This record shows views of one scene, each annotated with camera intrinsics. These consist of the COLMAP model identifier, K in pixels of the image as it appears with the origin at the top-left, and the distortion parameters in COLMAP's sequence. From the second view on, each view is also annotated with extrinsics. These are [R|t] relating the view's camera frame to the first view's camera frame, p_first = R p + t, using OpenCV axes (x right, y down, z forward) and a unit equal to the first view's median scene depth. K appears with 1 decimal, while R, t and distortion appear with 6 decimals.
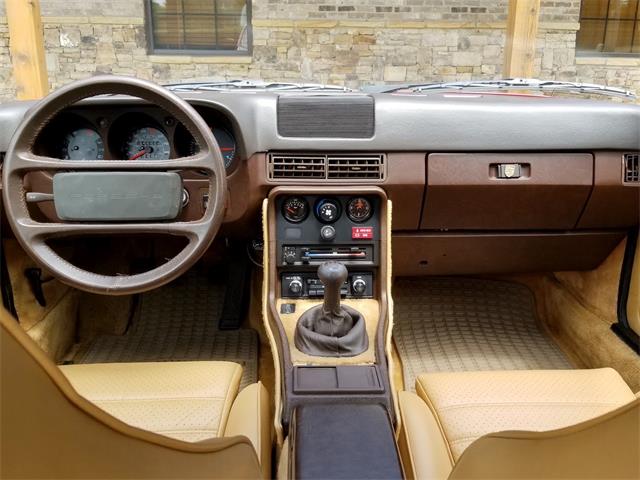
lens RADIAL K [[590.9, 0, 320.0], [0, 590.9, 240.0], [0, 0, 1]] dist [0.055373, -0.004396]
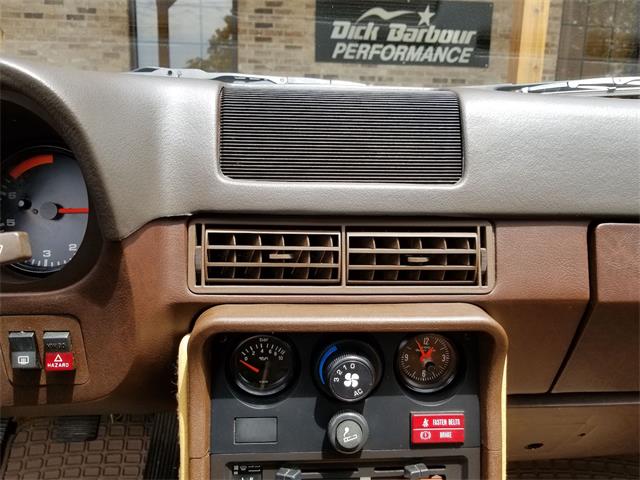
lens RADIAL K [[505.1, 0, 320.0], [0, 505.1, 240.0], [0, 0, 1]] dist [0.001066, -0.002009]
pose [[0.999206, 0.003124, 0.039716, -0.017870], [0.000954, 0.994758, -0.102253, -0.099543], [-0.039828, 0.102209, 0.993965, 0.666420]]
